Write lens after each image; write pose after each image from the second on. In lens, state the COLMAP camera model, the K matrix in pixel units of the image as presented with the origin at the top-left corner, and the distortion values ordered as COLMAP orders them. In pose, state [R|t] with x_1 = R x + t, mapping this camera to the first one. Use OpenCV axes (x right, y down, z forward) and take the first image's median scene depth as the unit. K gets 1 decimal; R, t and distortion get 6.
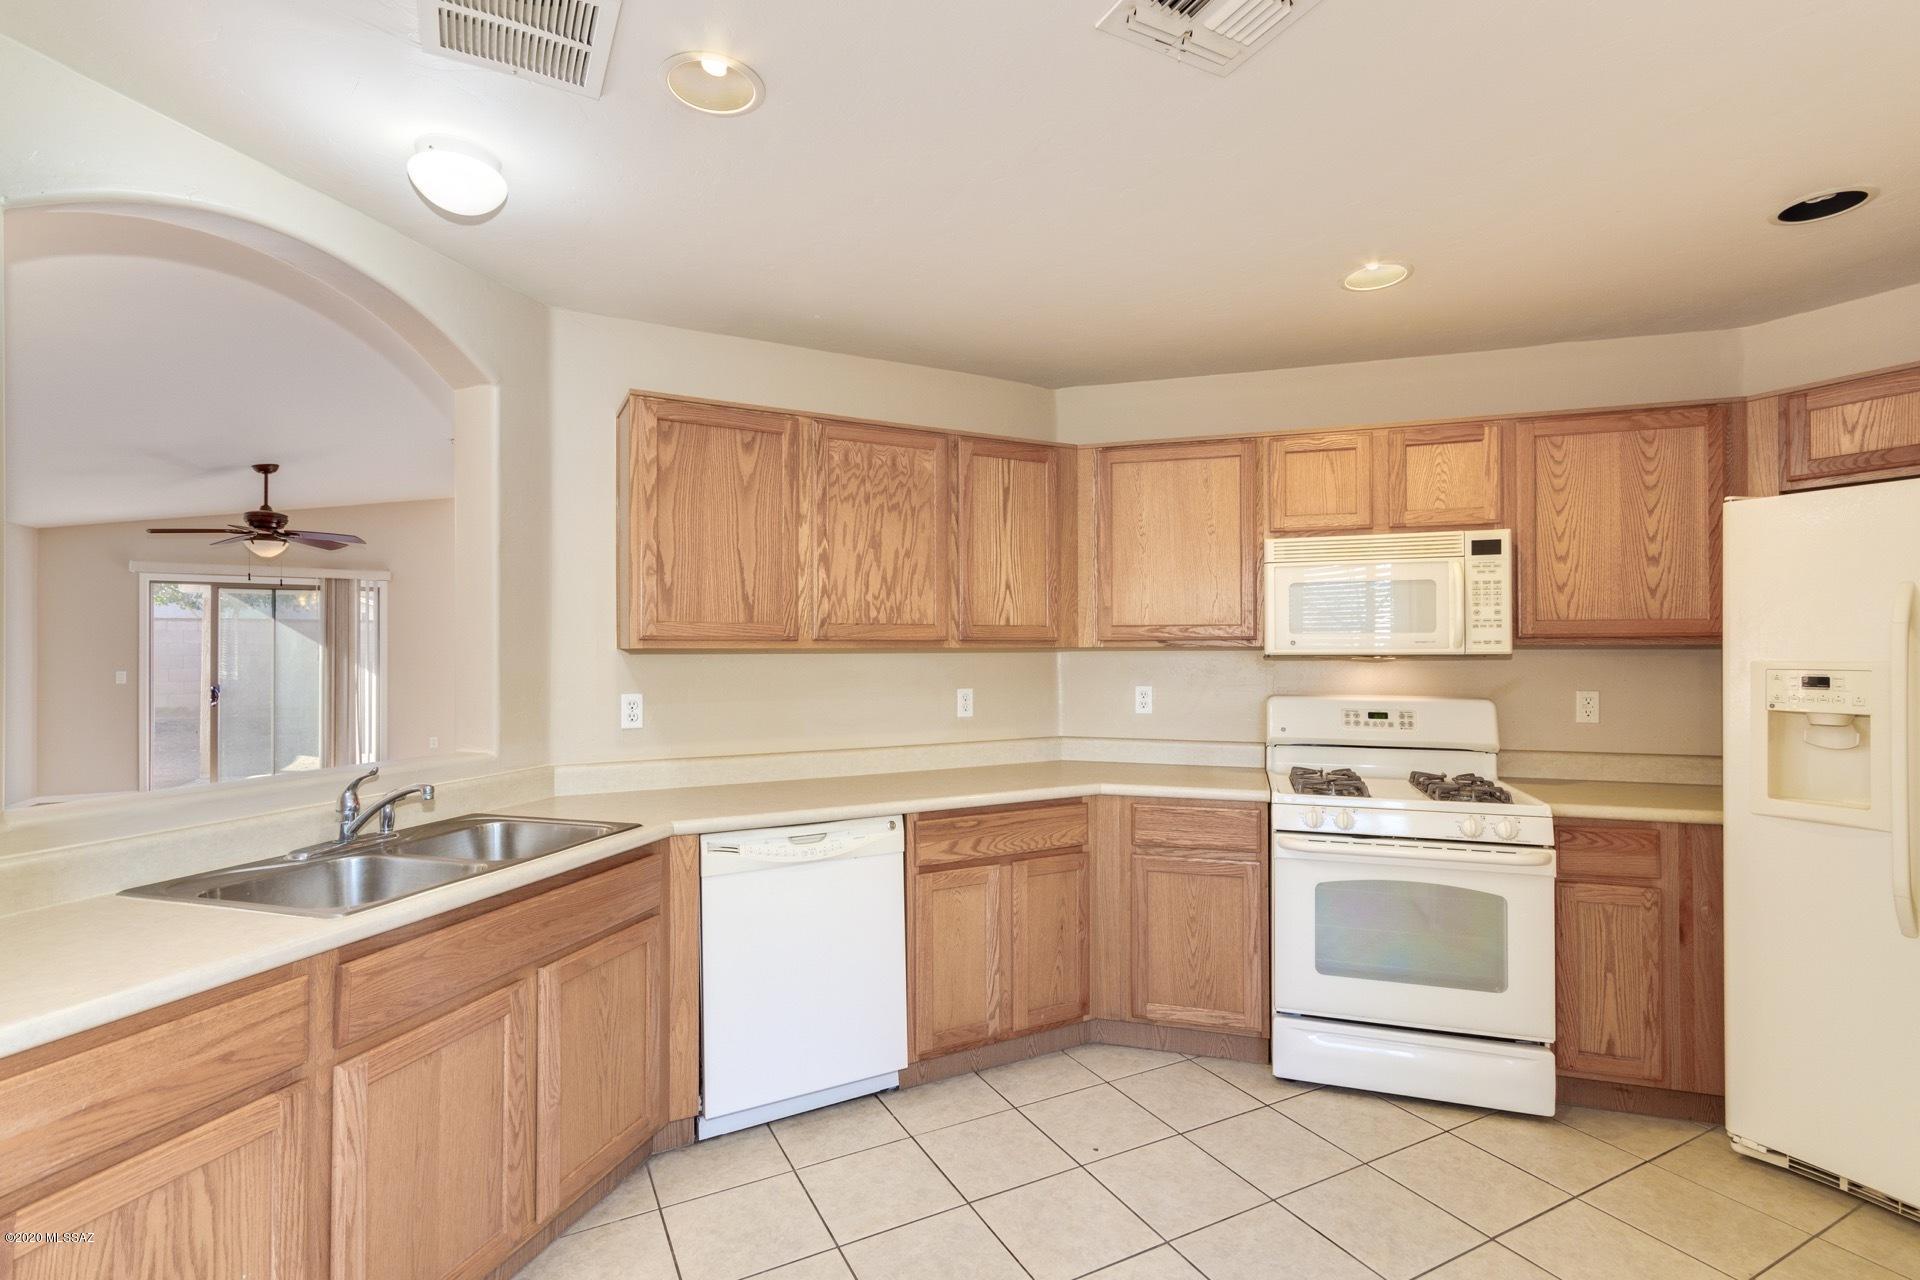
lens RADIAL K [[891.4, 0, 956.8], [0, 891.4, 641.5], [0, 0, 1]] dist [-0.001160, 0.001127]
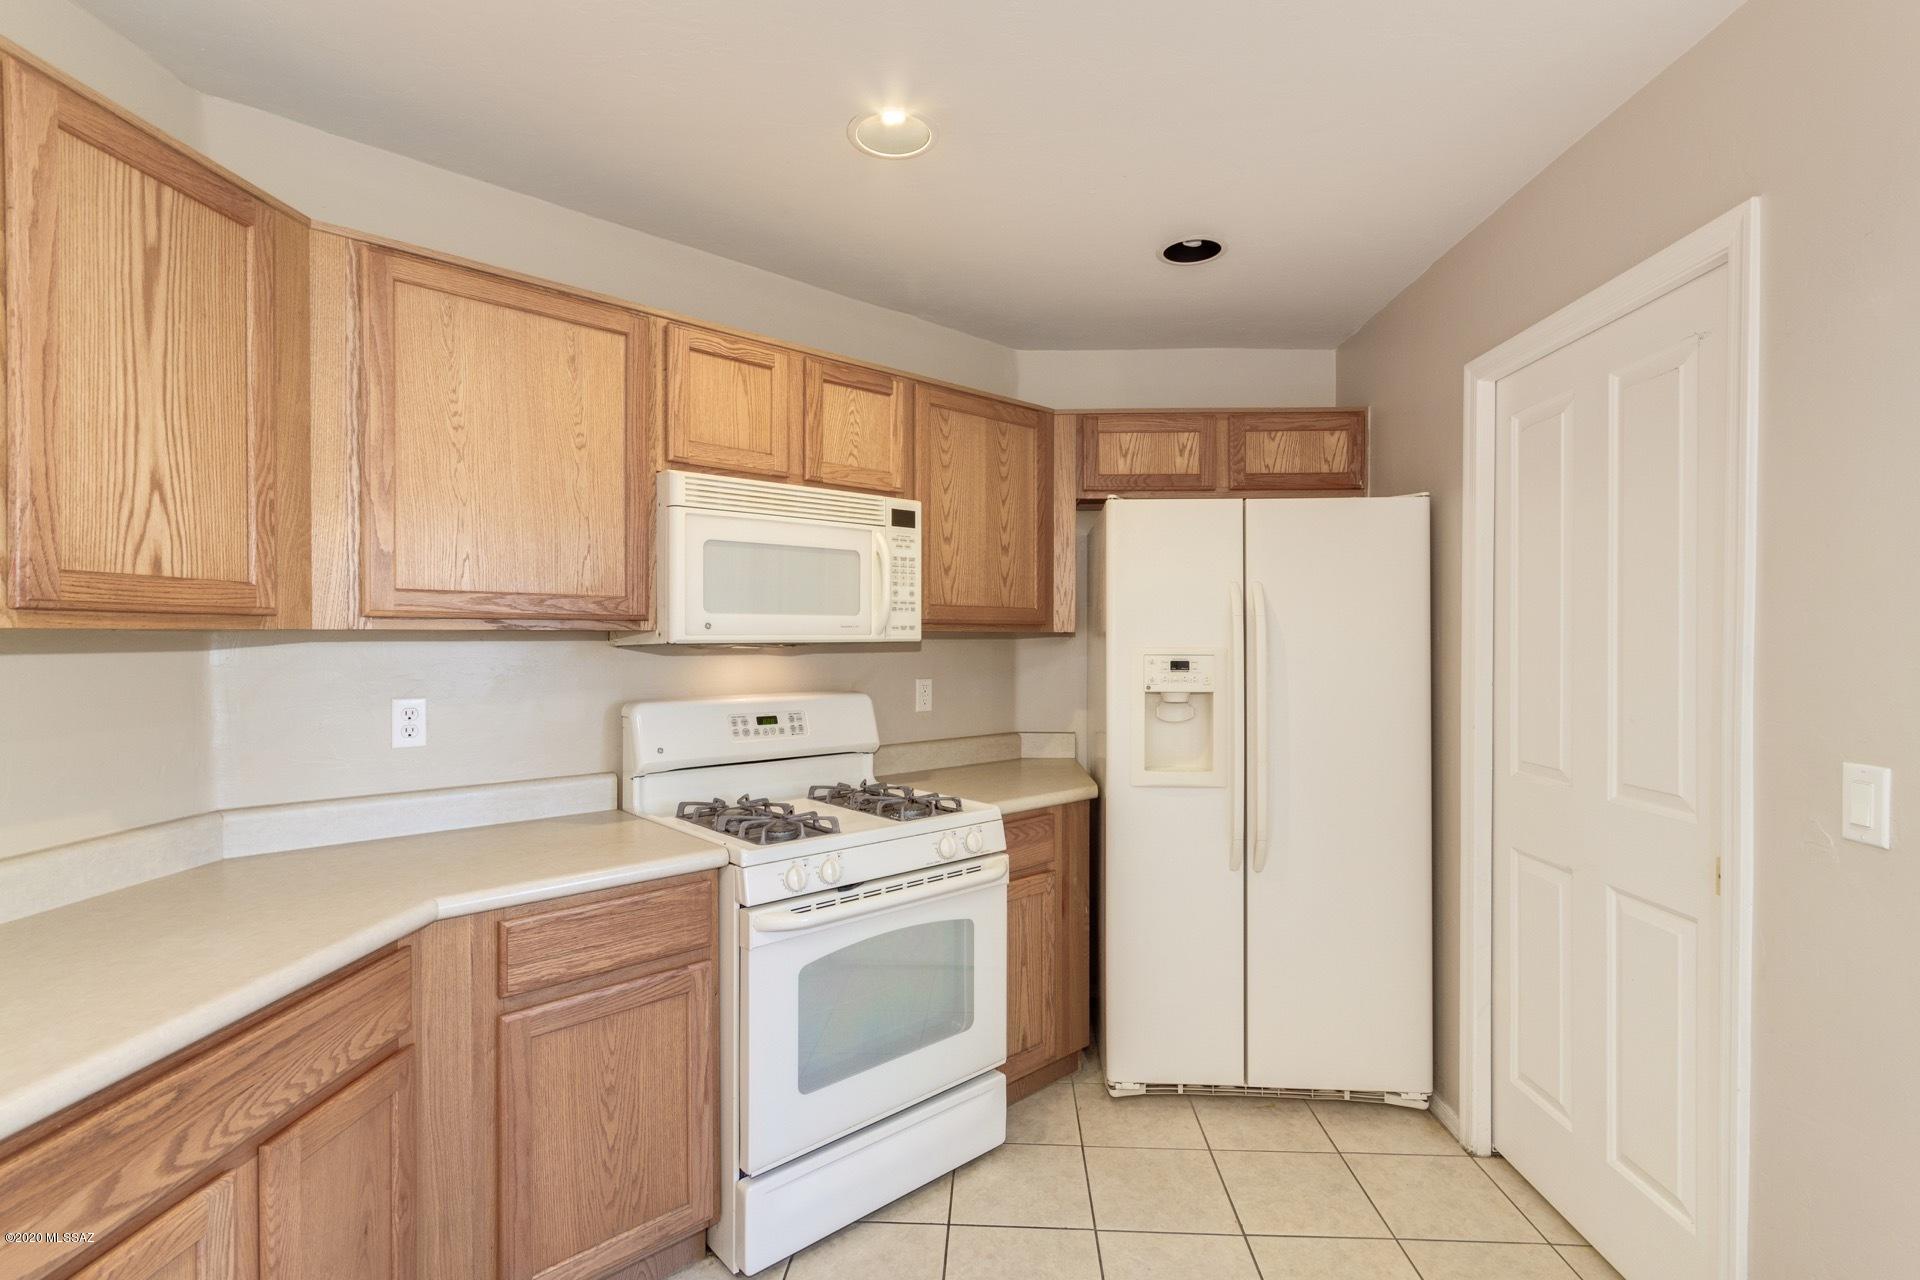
lens RADIAL K [[891.4, 0, 956.7], [0, 891.4, 642.5], [0, 0, 1]] dist [-0.001160, 0.001127]
pose [[0.499056, -0.004135, 0.866560, -0.132156], [-0.010928, 0.999879, 0.011065, 0.004834], [-0.866501, -0.014992, 0.498950, 0.508060]]
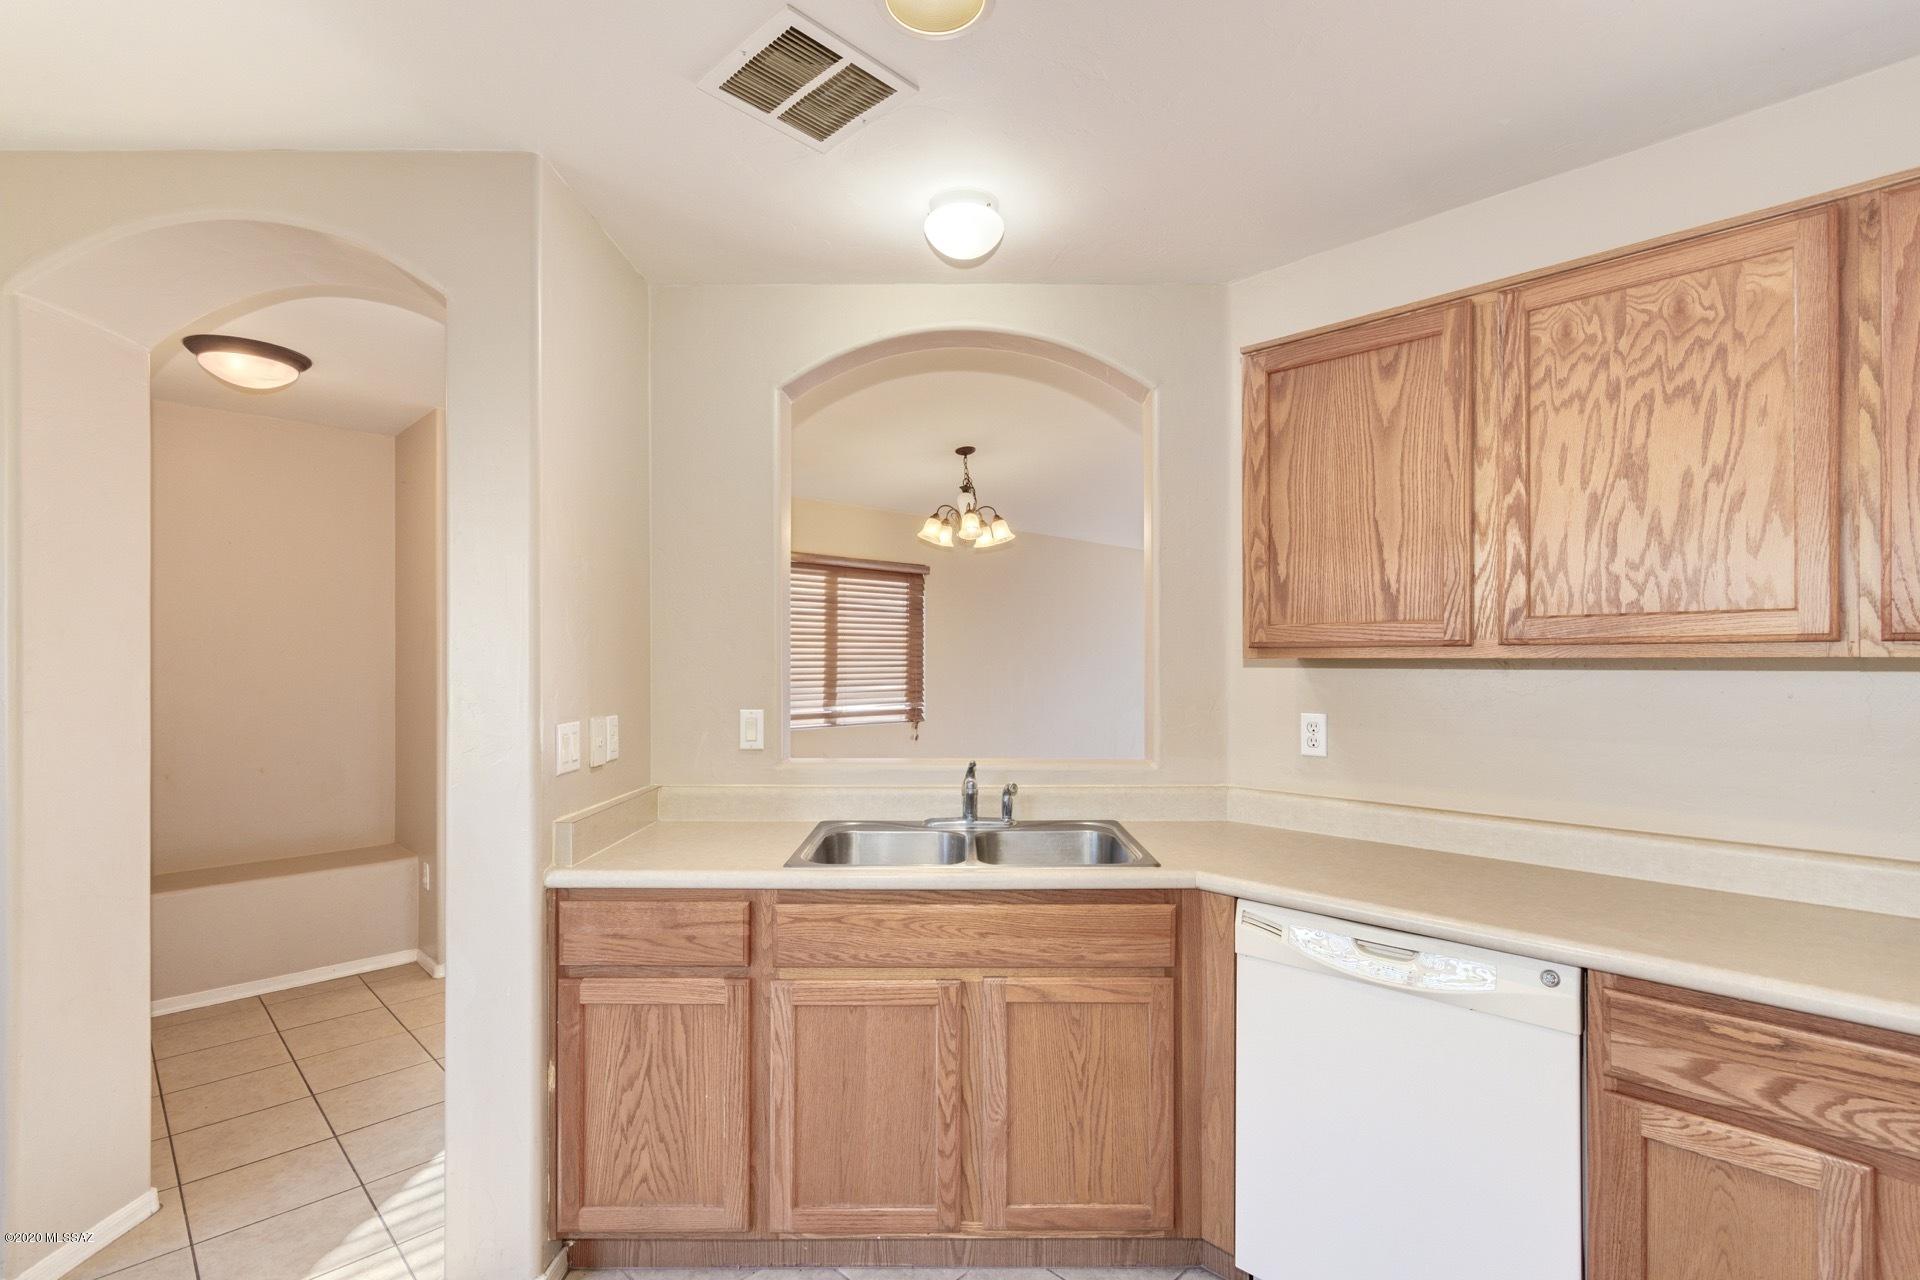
lens RADIAL K [[891.4, 0, 959.4], [0, 891.4, 655.2], [0, 0, 1]] dist [-0.001160, 0.001127]
pose [[0.294797, -0.002221, -0.955557, 0.320159], [0.007845, 0.999969, 0.000096, 0.002605], [0.955528, -0.007524, 0.294805, 0.449053]]
